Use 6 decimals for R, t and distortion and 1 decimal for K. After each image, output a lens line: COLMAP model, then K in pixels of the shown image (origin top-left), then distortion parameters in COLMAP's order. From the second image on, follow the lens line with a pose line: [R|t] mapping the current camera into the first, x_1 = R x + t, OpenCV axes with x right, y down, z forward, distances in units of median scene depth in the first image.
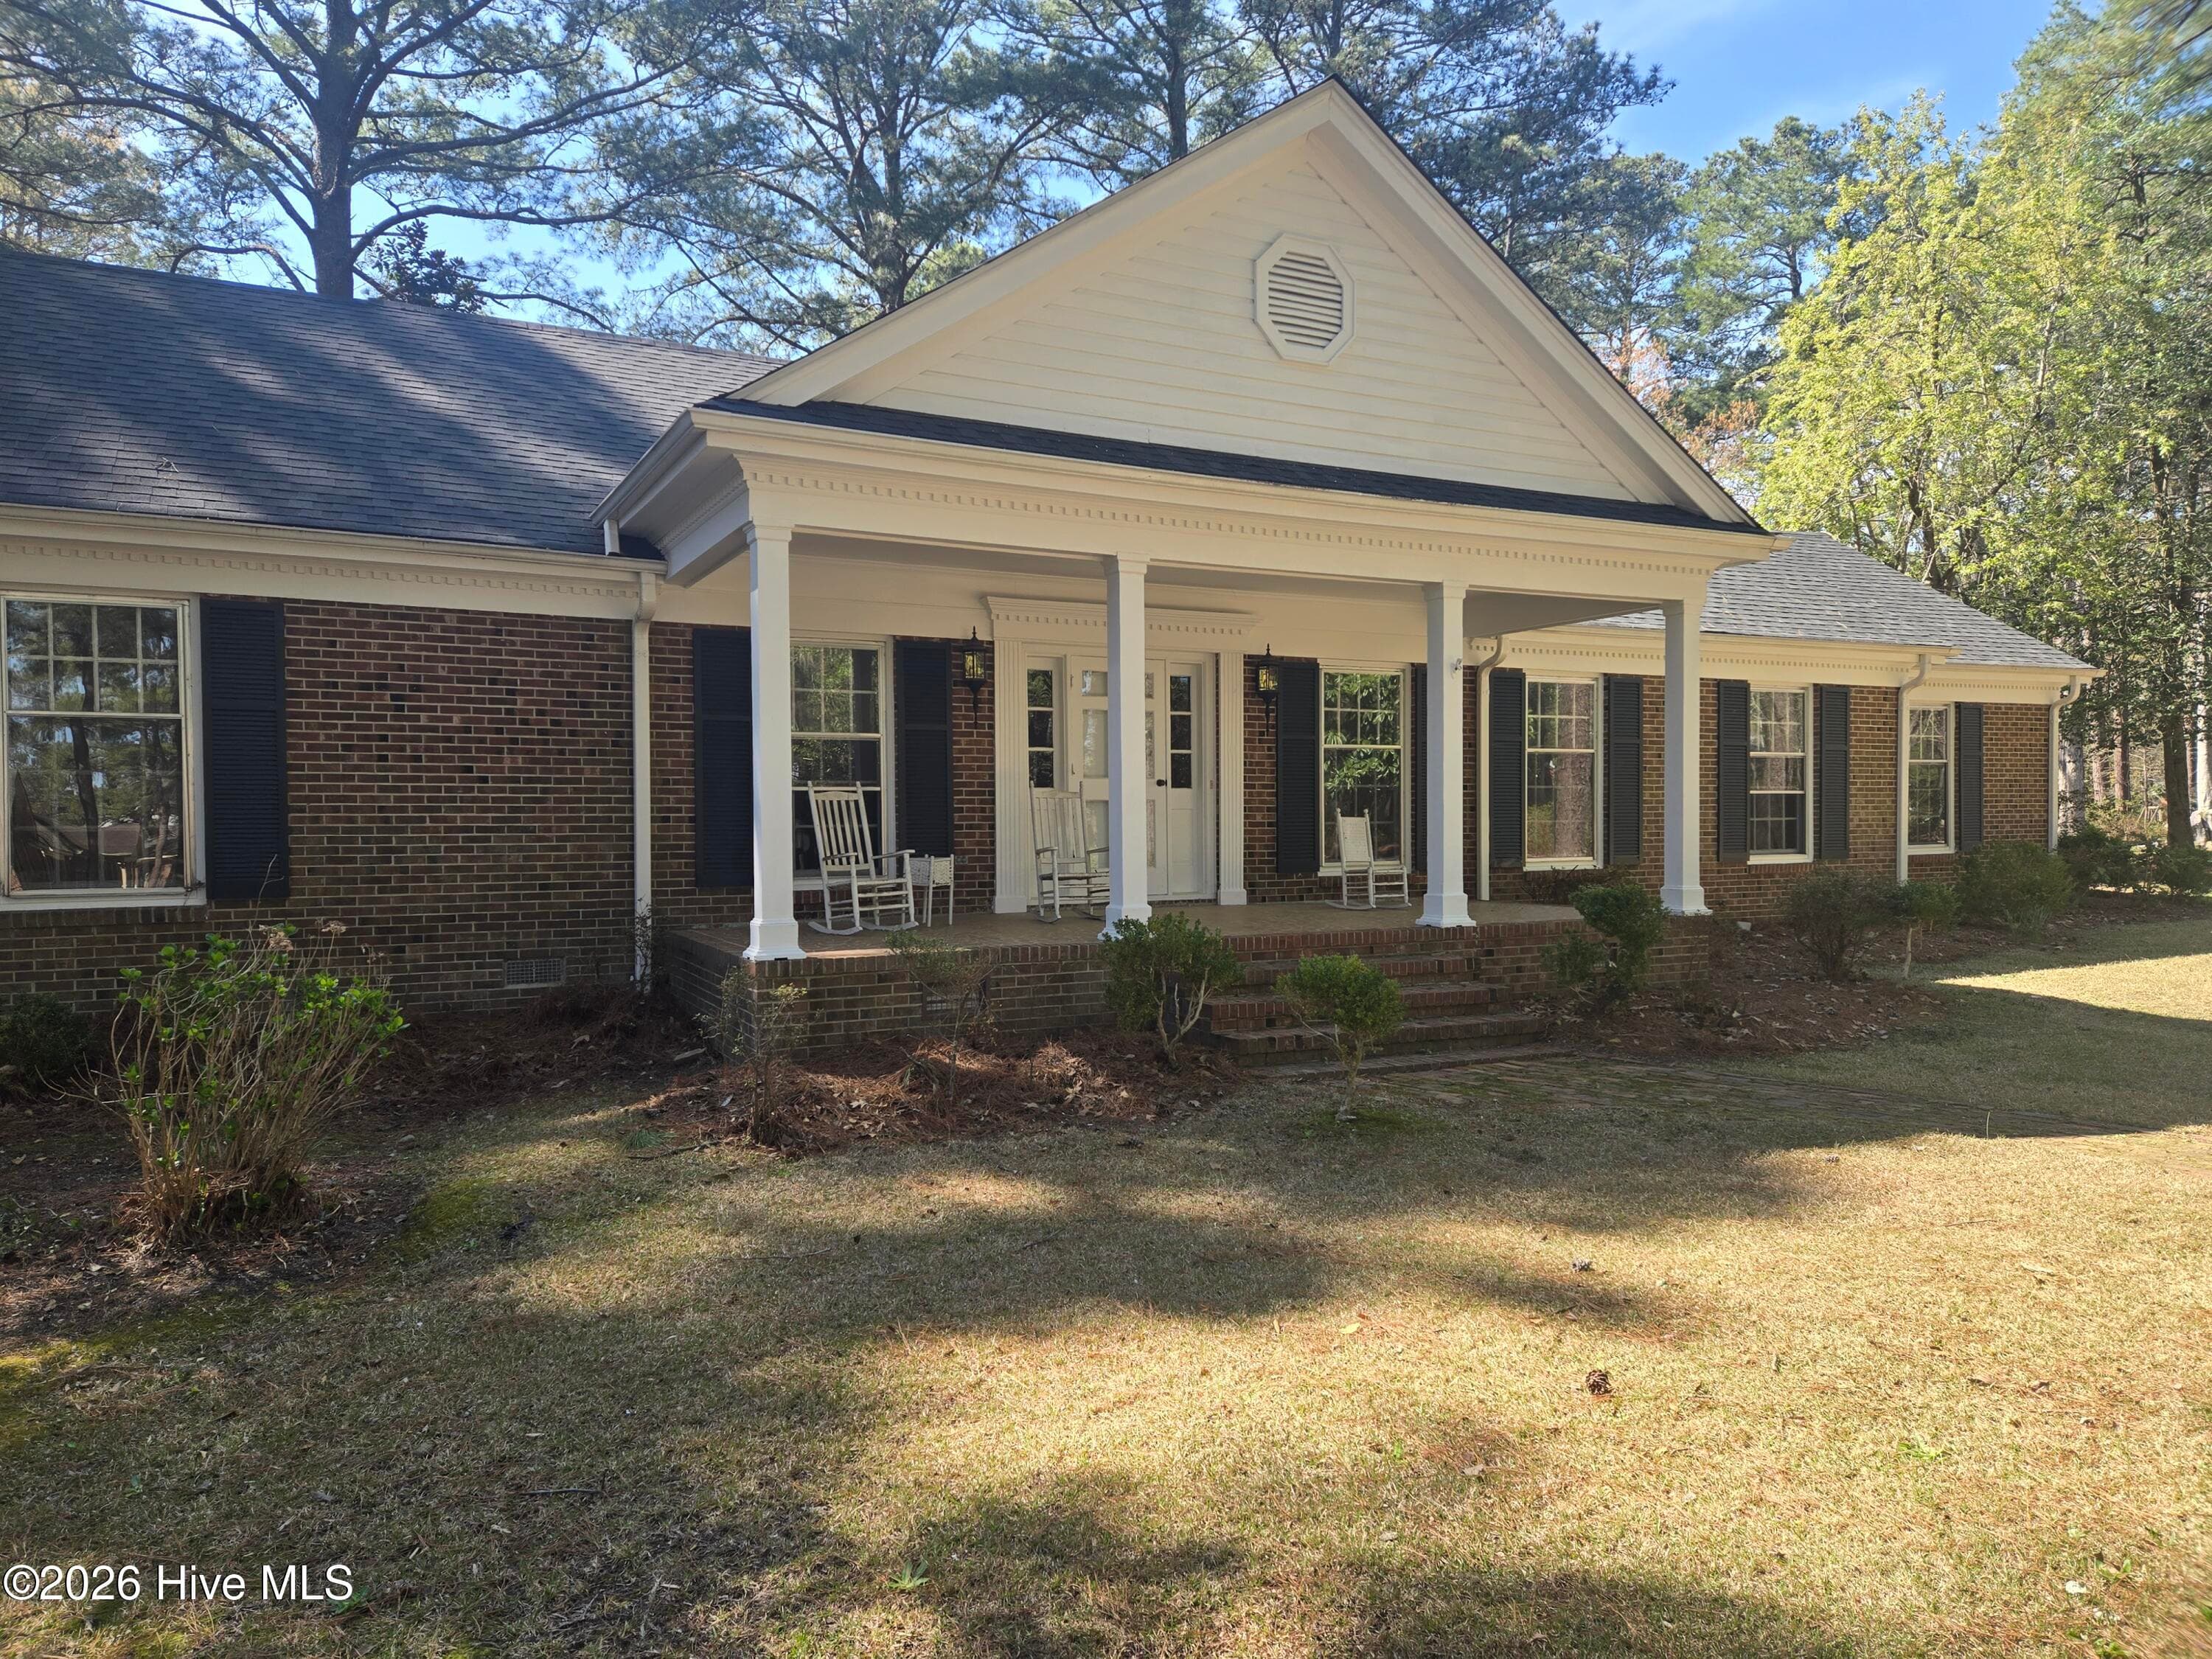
lens RADIAL K [[1464.7, 0, 1077.2], [0, 1464.7, 848.0], [0, 0, 1]] dist [0.075094, -0.051222]
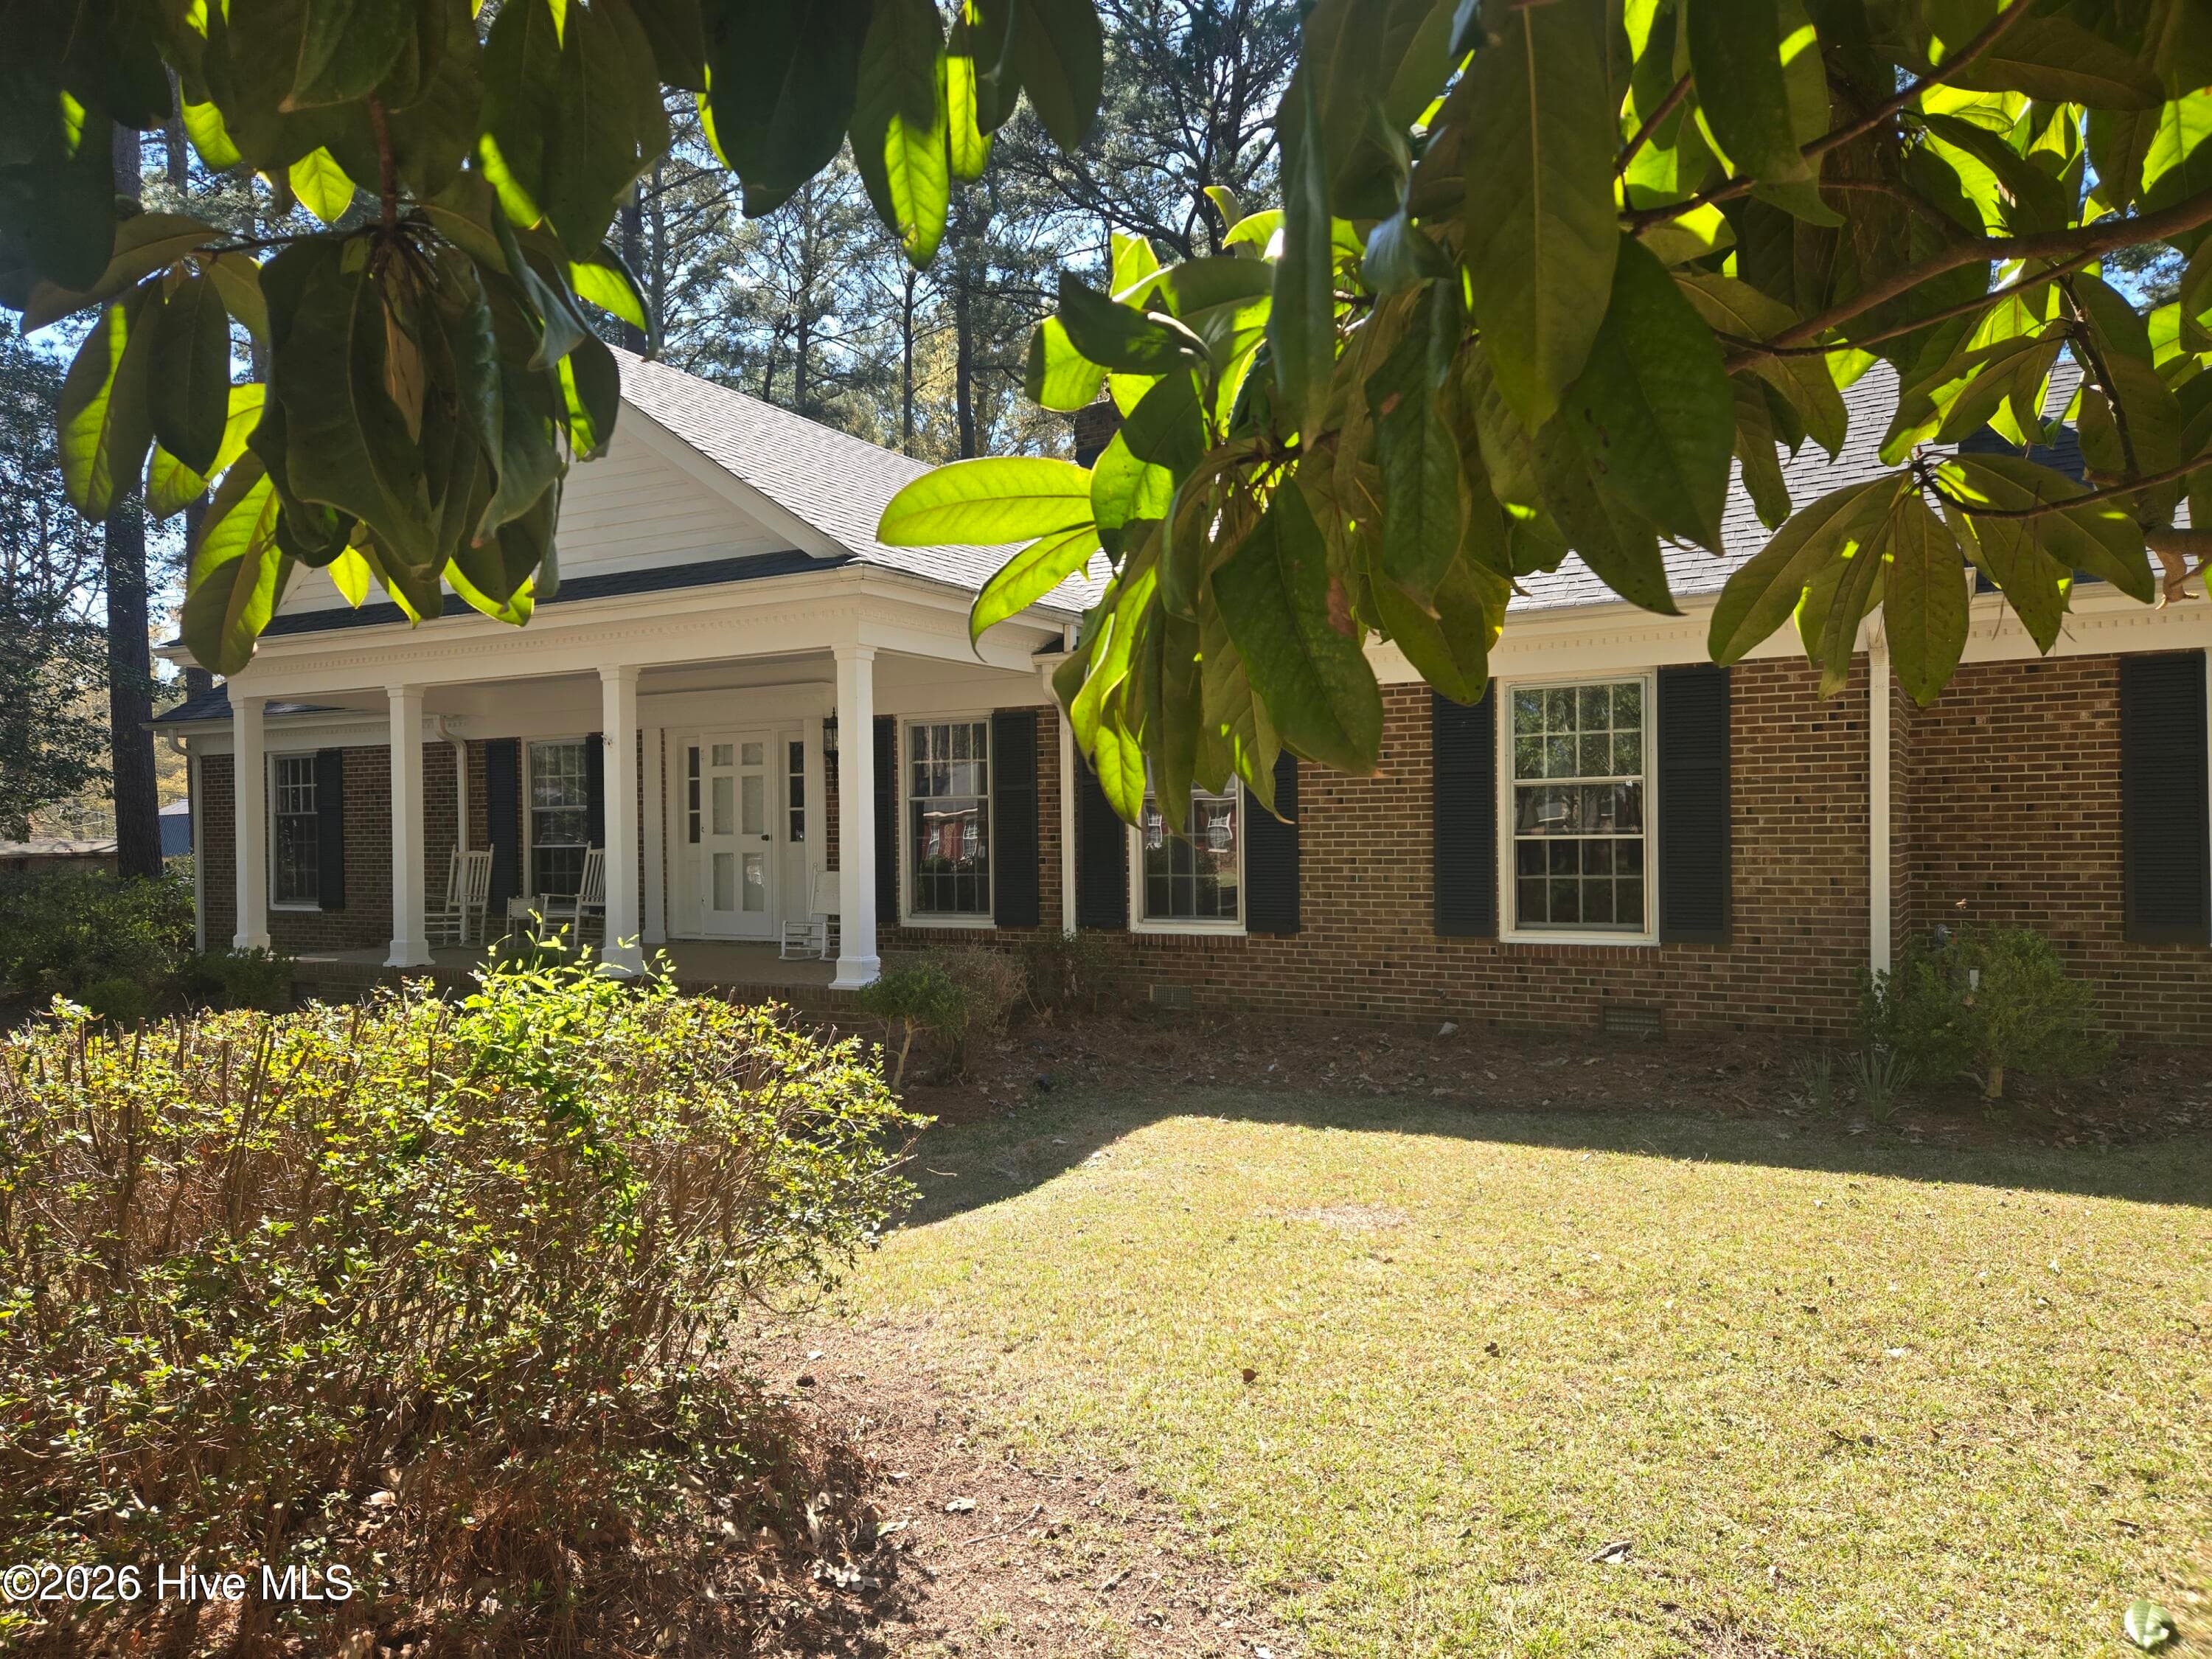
lens RADIAL K [[1464.7, 0, 1077.2], [0, 1464.7, 848.0], [0, 0, 1]] dist [0.075094, -0.051222]
pose [[0.552120, 0.009554, -0.833710, 1.400120], [-0.004737, 0.999954, 0.008322, -0.057759], [0.833751, -0.000646, 0.552140, 0.697950]]
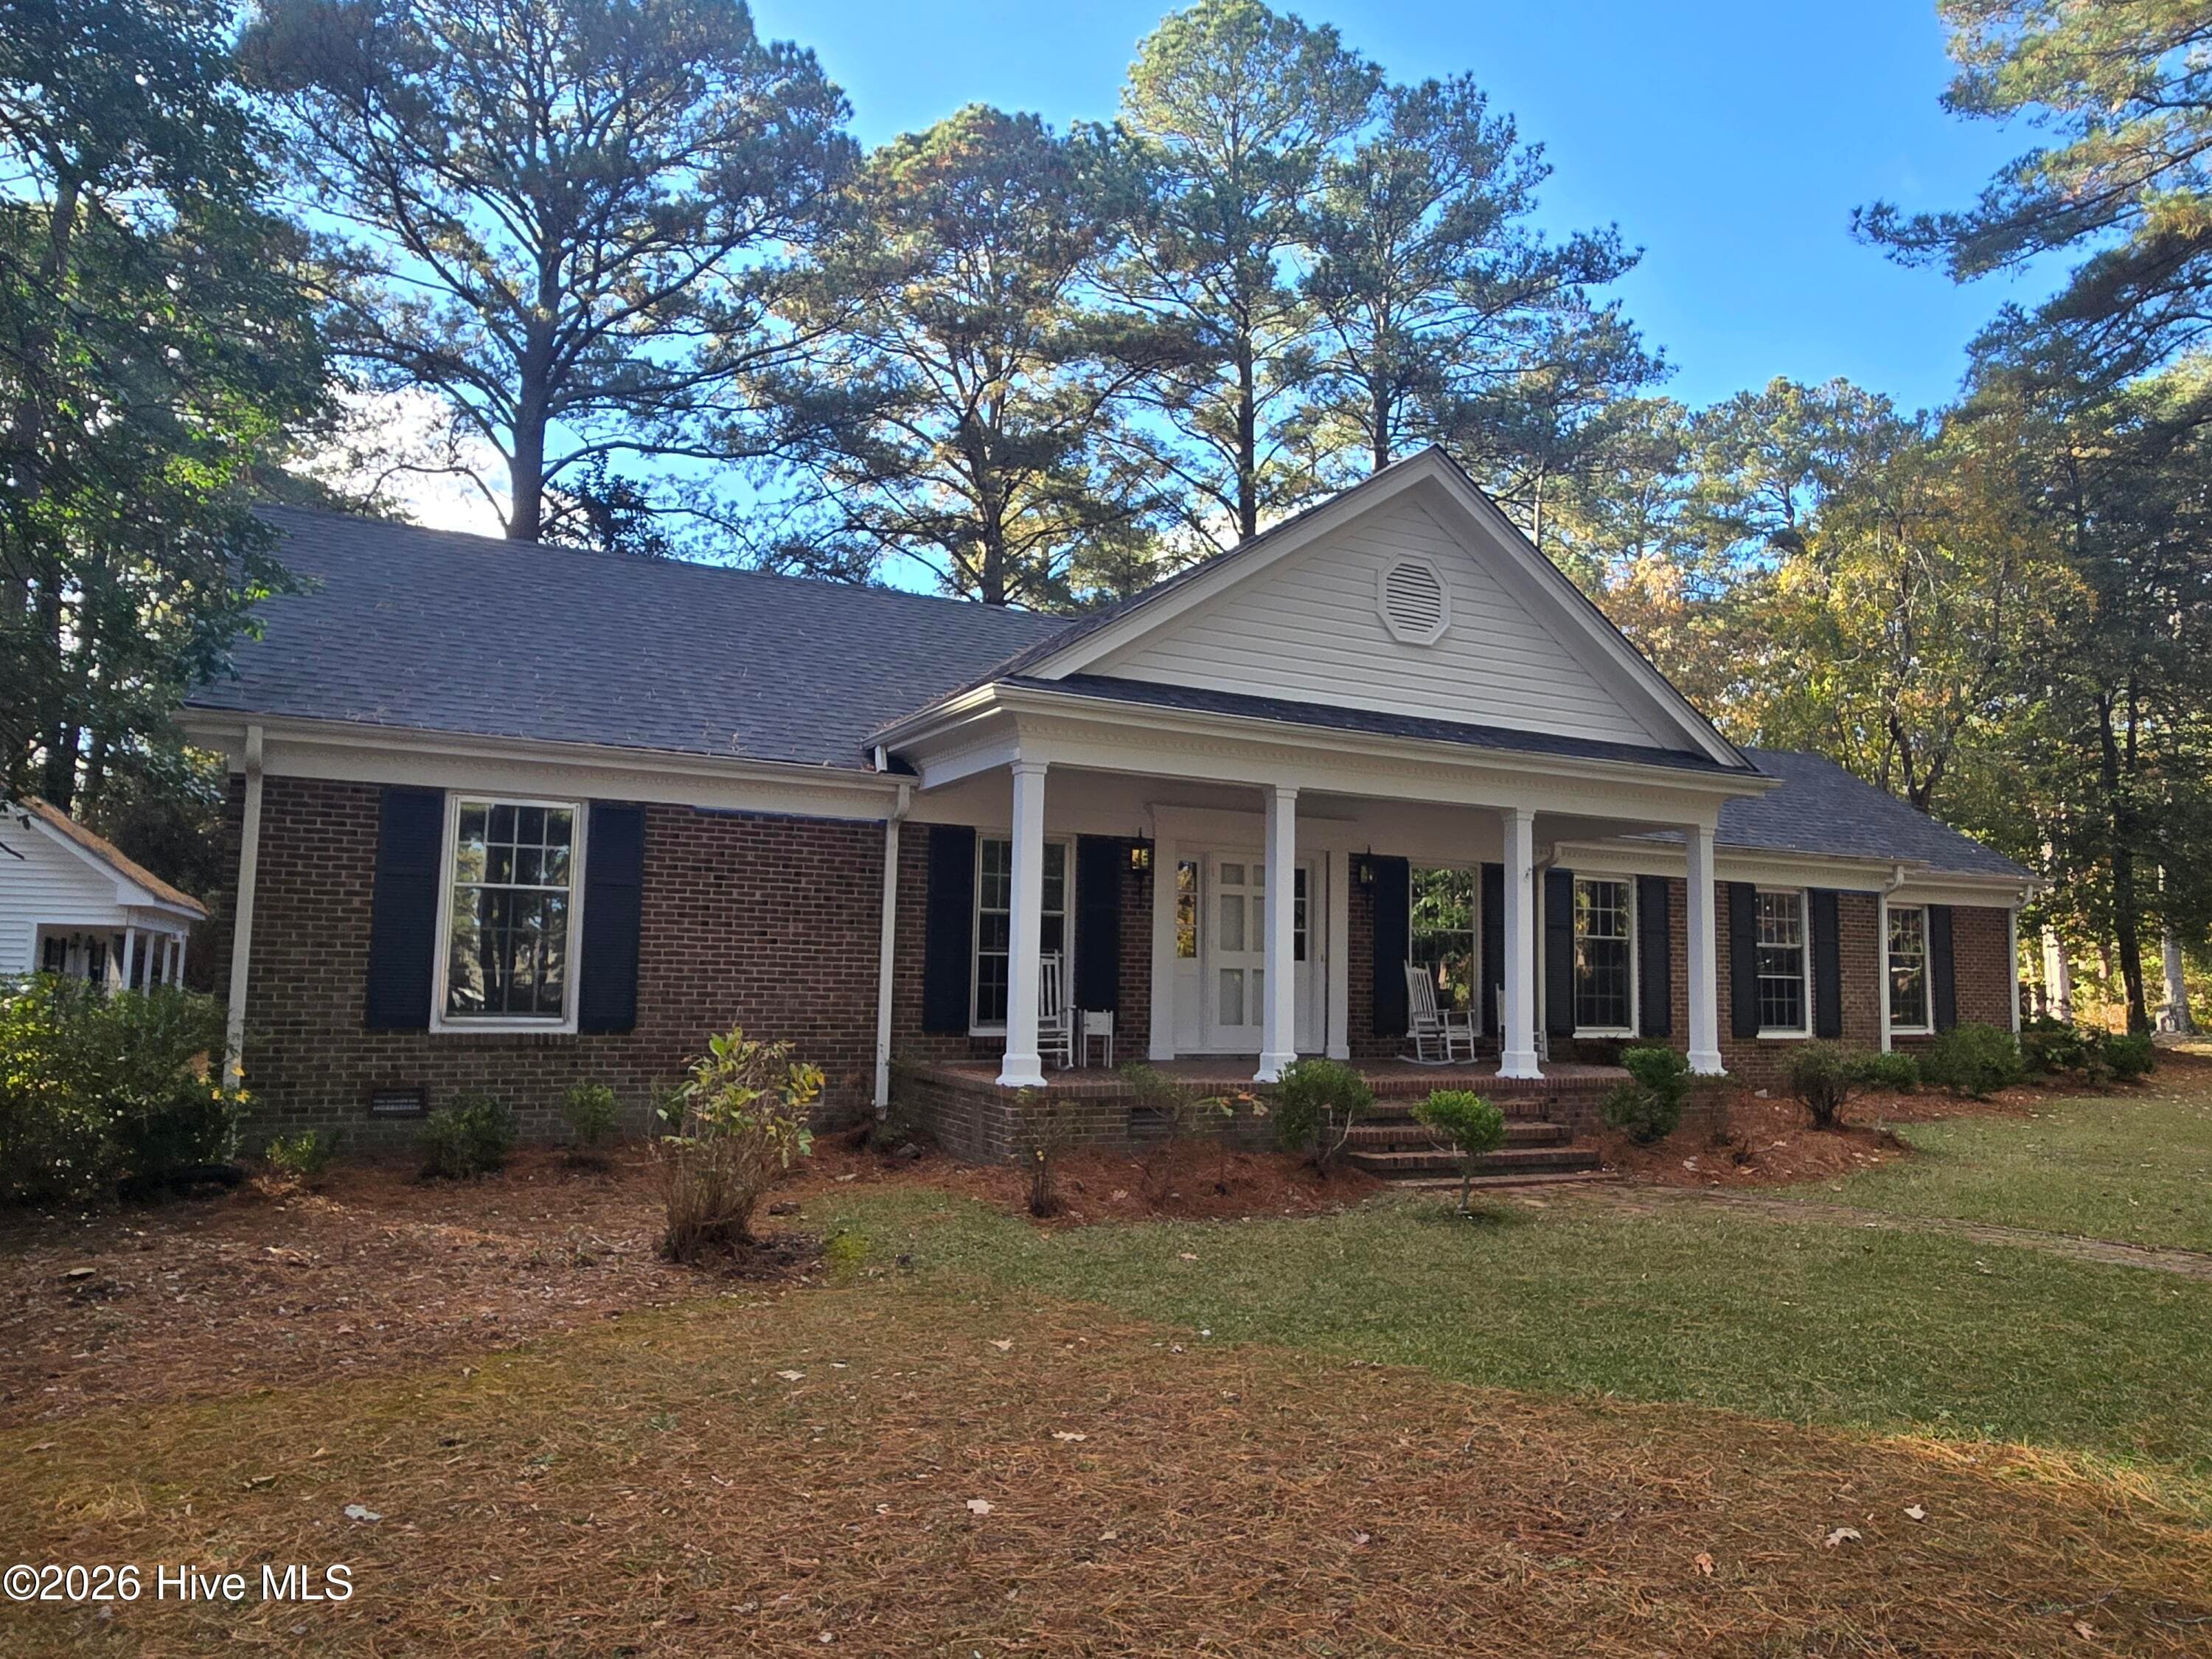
lens RADIAL K [[1481.2, 0, 1106.0], [0, 1481.2, 829.5], [0, 0, 1]] dist [-0.002182, -0.000180]
pose [[0.999626, 0.027207, 0.002828, -0.116348], [-0.026656, 0.992119, -0.122430, 0.007076], [-0.006137, 0.122308, 0.992473, -0.288330]]
